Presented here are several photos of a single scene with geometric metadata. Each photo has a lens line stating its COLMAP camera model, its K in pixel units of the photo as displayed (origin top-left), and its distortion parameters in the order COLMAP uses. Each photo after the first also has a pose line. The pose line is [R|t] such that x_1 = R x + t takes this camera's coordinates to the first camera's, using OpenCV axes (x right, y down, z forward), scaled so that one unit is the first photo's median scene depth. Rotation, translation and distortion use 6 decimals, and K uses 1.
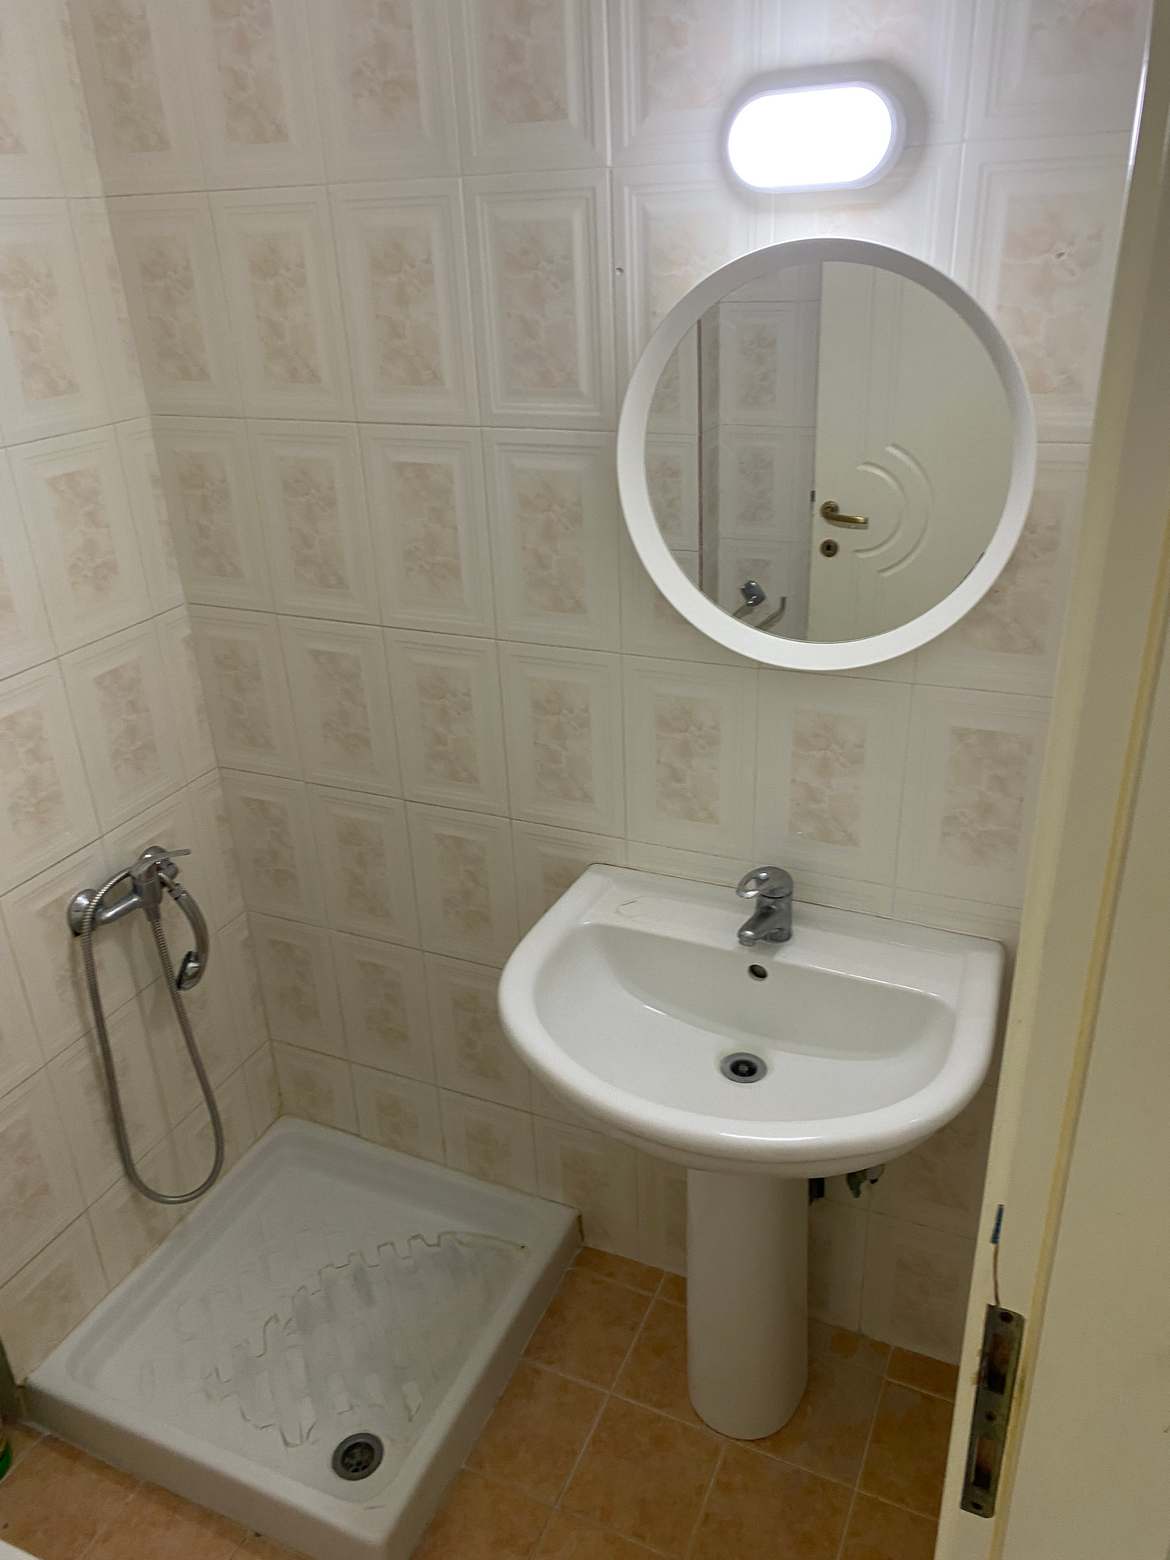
lens RADIAL K [[1186.6, 0, 580.5], [0, 1186.6, 812.8], [0, 0, 1]] dist [0.102626, -0.070630]
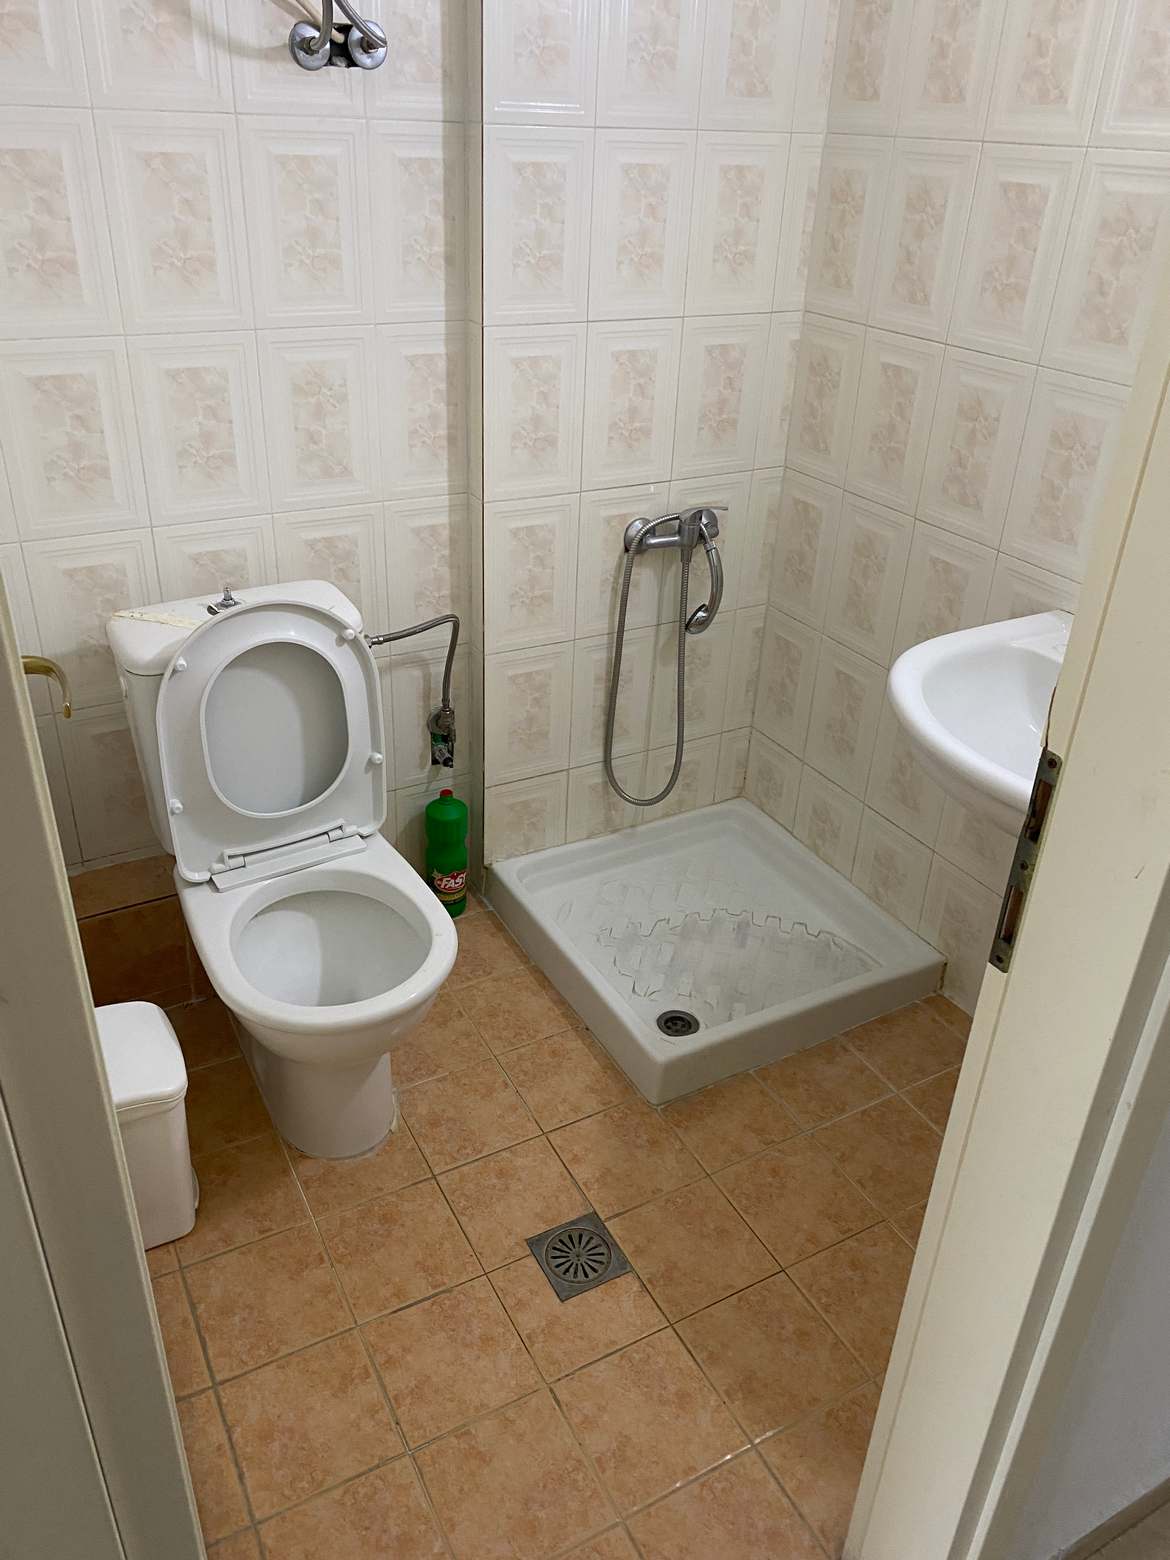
lens RADIAL K [[1203.8, 0, 585.0], [0, 1203.8, 771.7], [0, 0, 1]] dist [0.020010, -0.003493]
pose [[0.807368, 0.345317, -0.478449, 0.219039], [-0.326675, 0.936847, 0.124908, 0.170237], [0.491366, 0.055450, 0.869186, -0.092413]]
